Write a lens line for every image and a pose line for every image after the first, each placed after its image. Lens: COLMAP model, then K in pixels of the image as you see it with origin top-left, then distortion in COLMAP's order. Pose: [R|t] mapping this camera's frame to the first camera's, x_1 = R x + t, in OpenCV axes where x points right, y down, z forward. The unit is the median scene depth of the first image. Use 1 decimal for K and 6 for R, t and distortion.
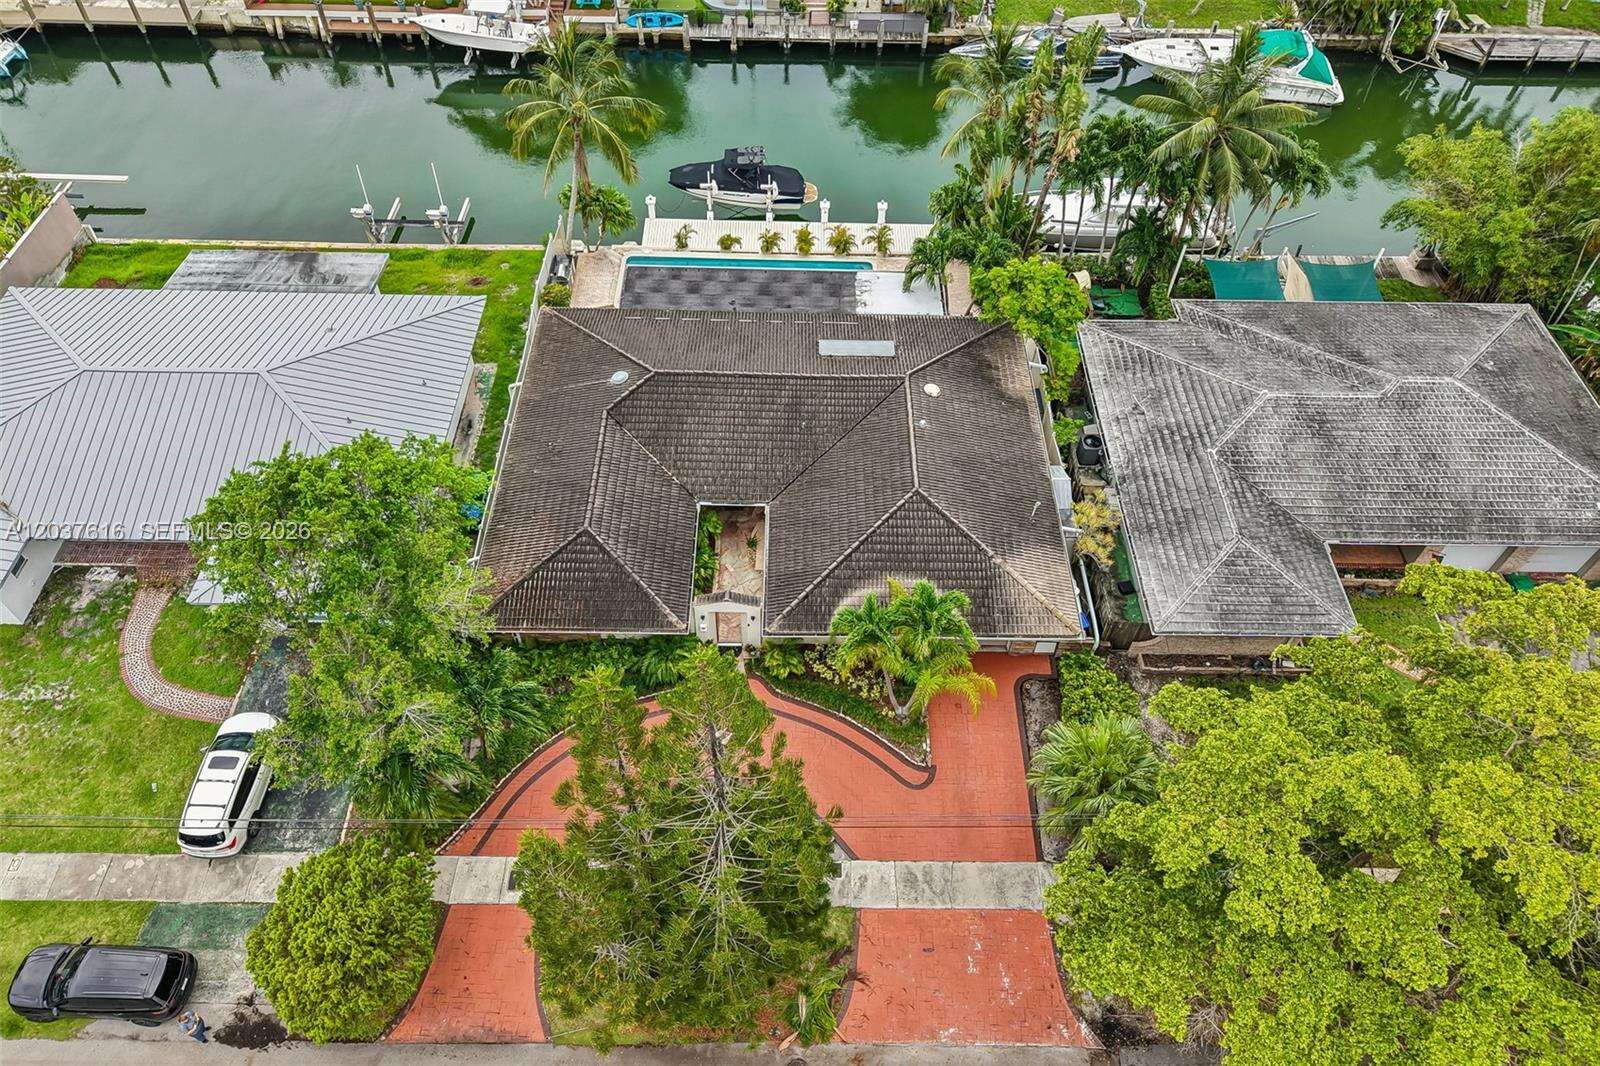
lens RADIAL K [[1079.8, 0, 803.9], [0, 1079.8, 524.5], [0, 0, 1]] dist [0.020719, -0.021185]
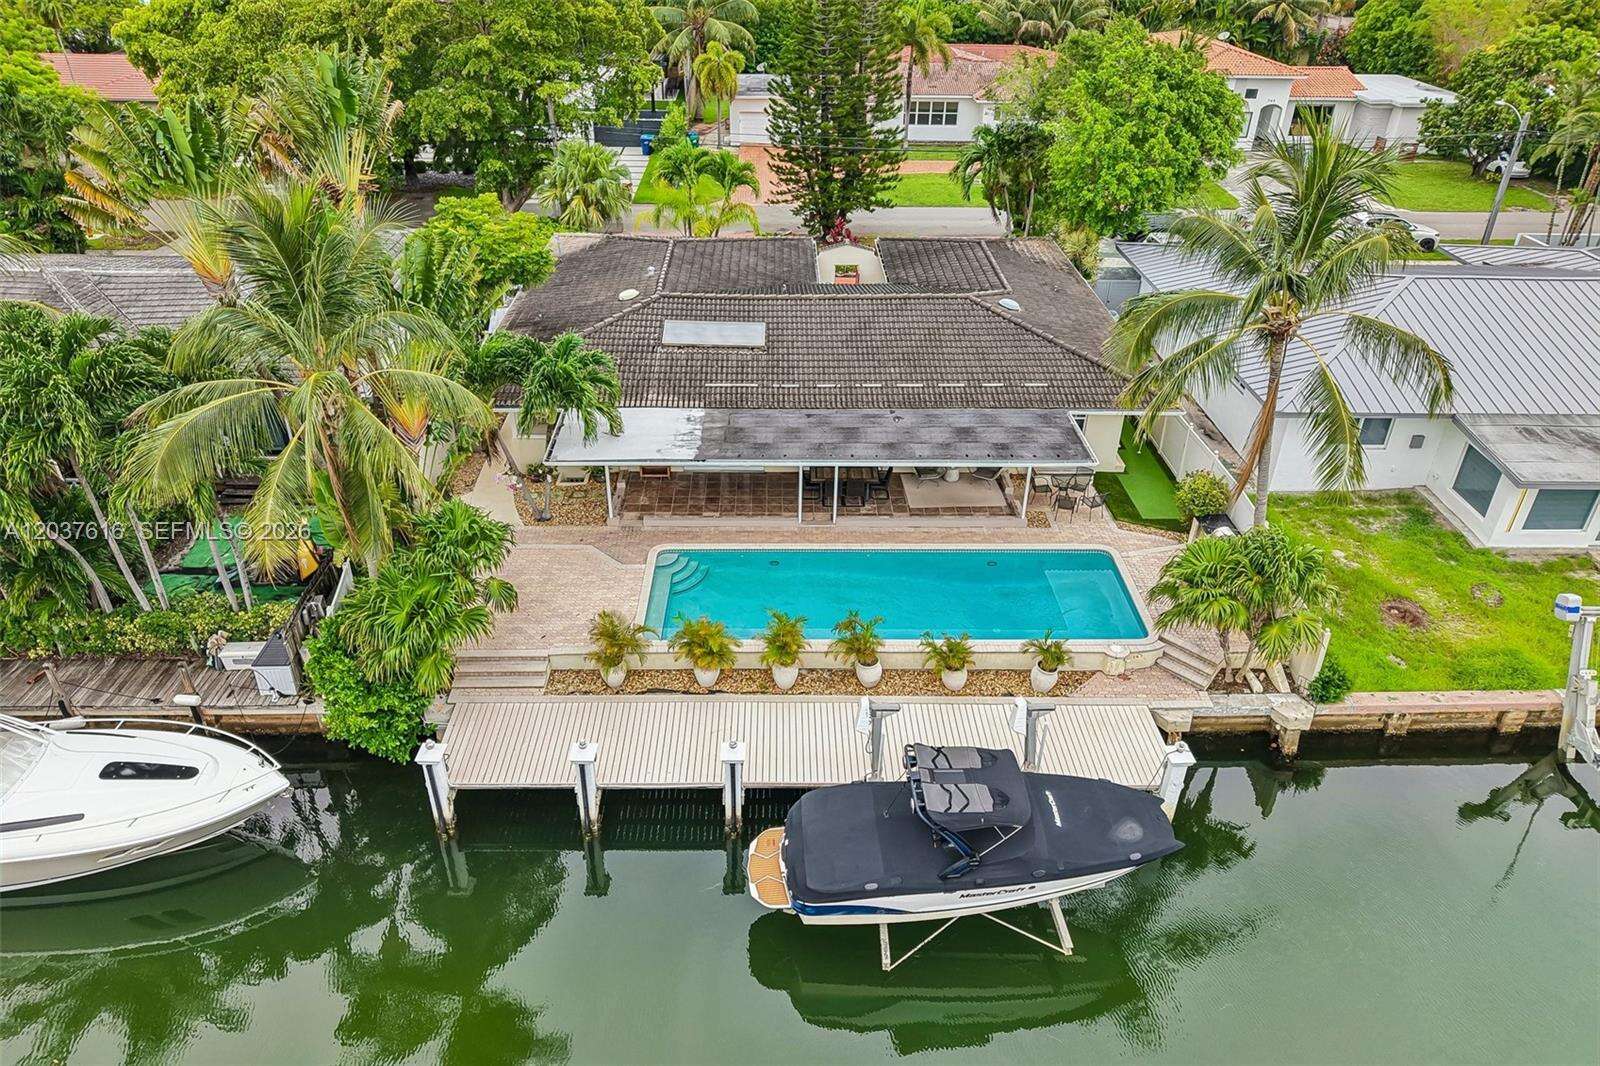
lens RADIAL K [[1079.8, 0, 803.7], [0, 1079.8, 541.3], [0, 0, 1]] dist [0.020719, -0.021185]
pose [[-0.999075, -0.017263, -0.039381, 0.014780], [-0.041313, 0.131441, 0.990463, -0.917045], [-0.011922, 0.991174, -0.132033, 1.291818]]
